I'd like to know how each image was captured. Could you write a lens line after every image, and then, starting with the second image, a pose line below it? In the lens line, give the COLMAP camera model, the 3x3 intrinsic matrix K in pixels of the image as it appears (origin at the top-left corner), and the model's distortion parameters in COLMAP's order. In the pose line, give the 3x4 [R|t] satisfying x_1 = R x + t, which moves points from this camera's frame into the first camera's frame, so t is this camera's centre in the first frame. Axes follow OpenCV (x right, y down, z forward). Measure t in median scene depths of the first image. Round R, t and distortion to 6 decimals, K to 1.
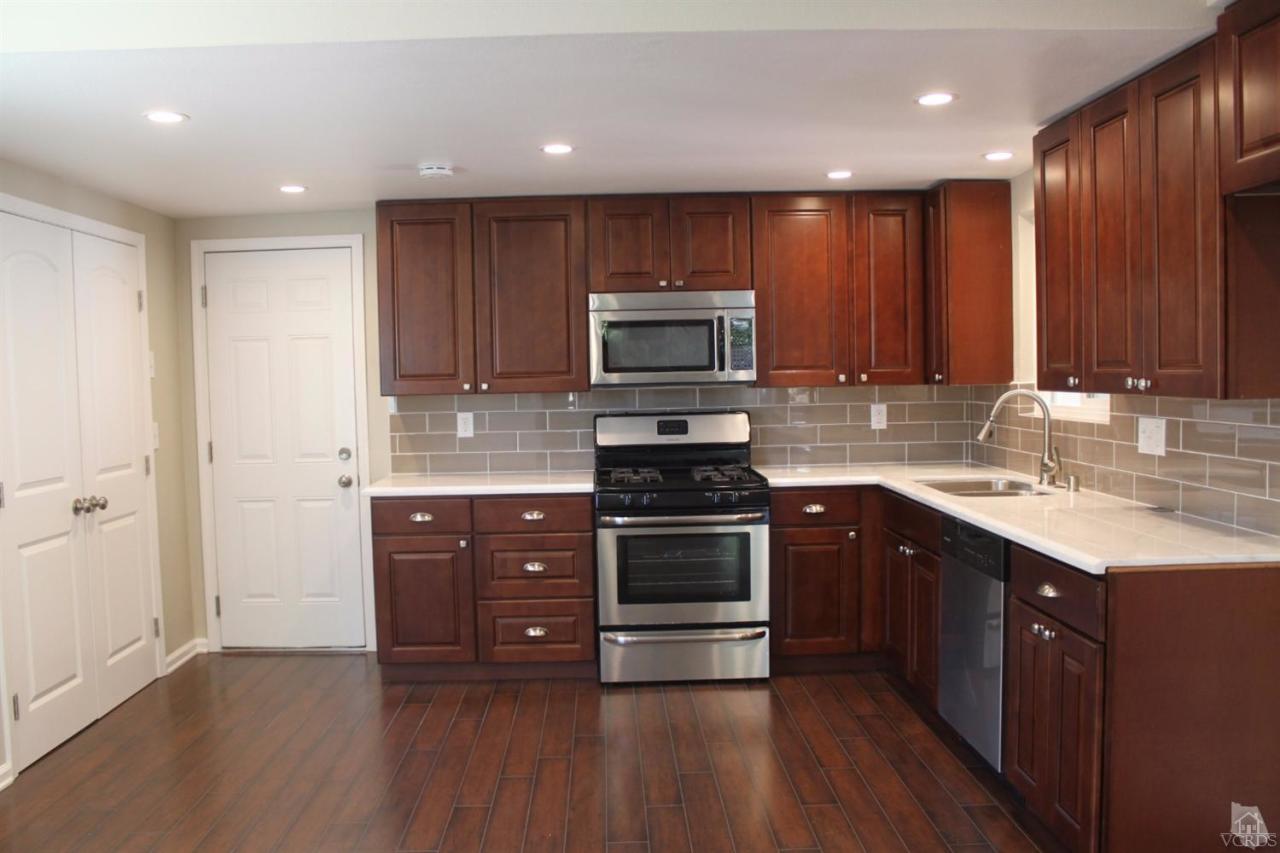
lens RADIAL K [[1081.8, 0, 625.1], [0, 1081.8, 435.1], [0, 0, 1]] dist [-0.145587, 0.107843]
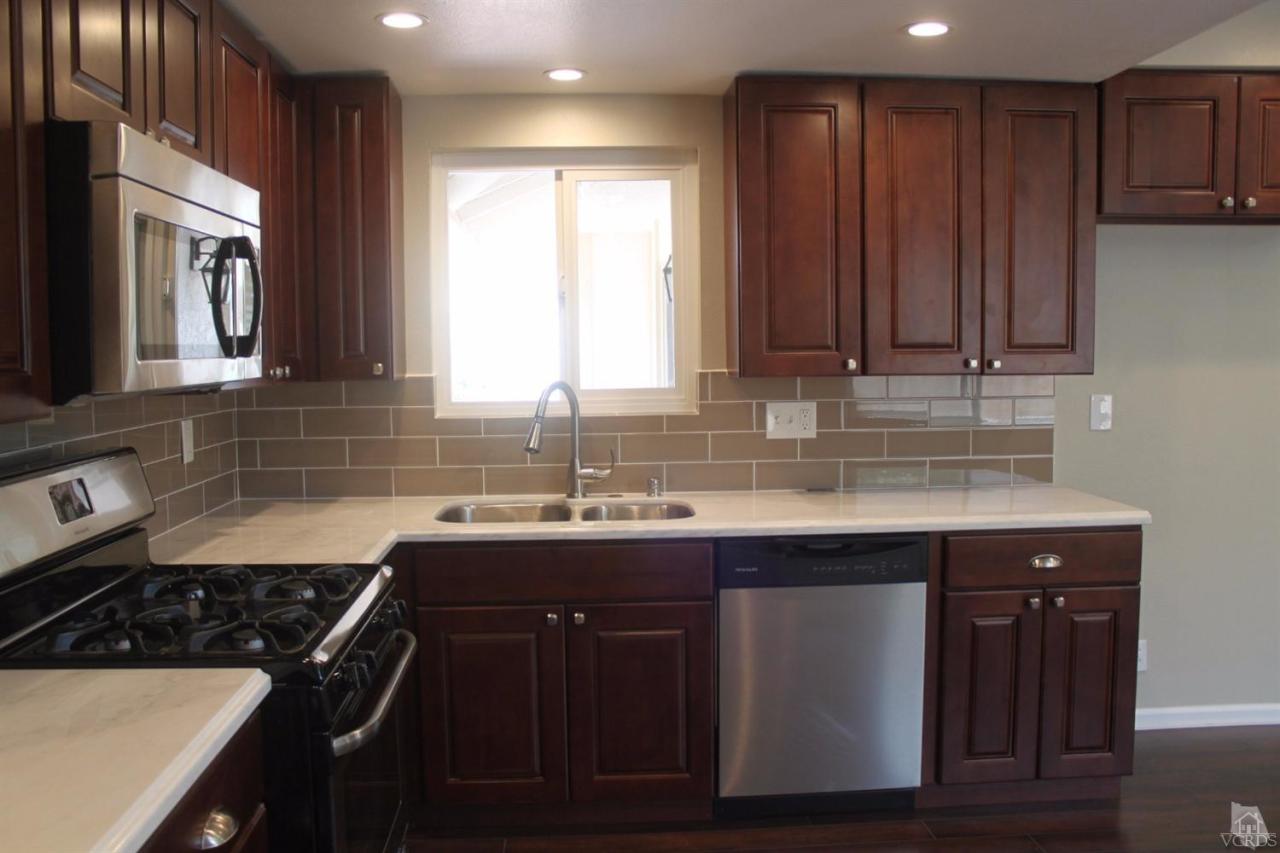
lens RADIAL K [[1081.8, 0, 636.1], [0, 1081.8, 422.5], [0, 0, 1]] dist [-0.145587, 0.107843]
pose [[-0.039100, -0.048760, 0.998045, -0.378946], [0.070887, 0.996157, 0.051445, -0.044344], [-0.996718, 0.072760, -0.035493, 0.876421]]
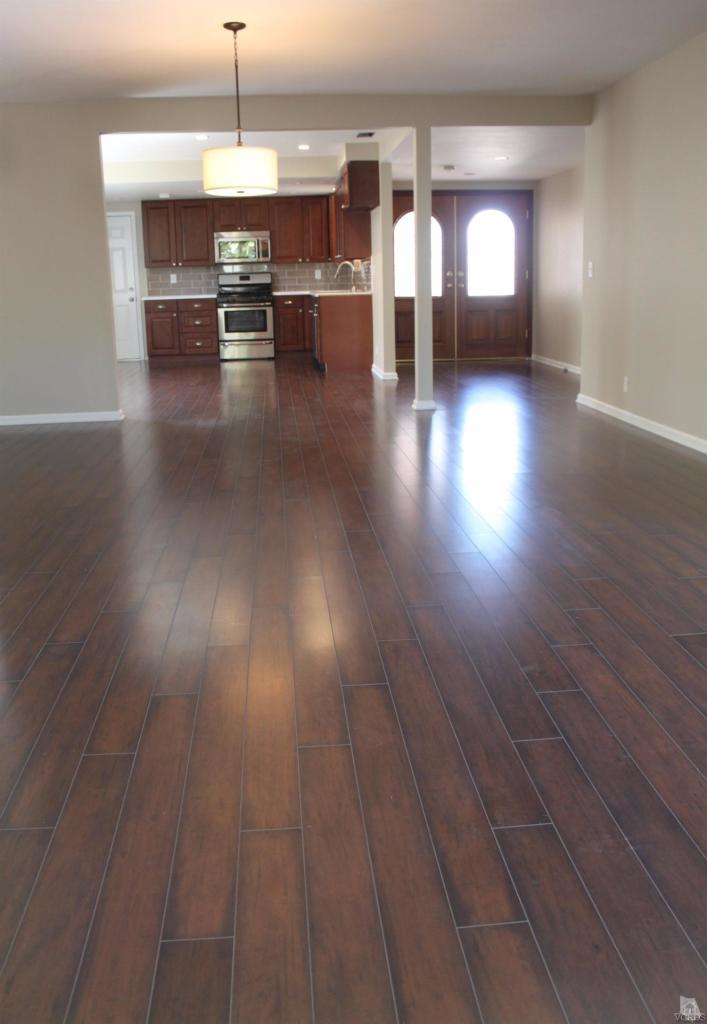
lens RADIAL K [[922.7, 0, 357.9], [0, 922.7, 508.1], [0, 0, 1]] dist [-0.140782, 0.016065]
pose [[0.997545, -0.017435, 0.067828, 0.185958], [0.004693, 0.982979, 0.183660, 0.166096], [-0.069876, -0.182891, 0.980647, -1.695043]]
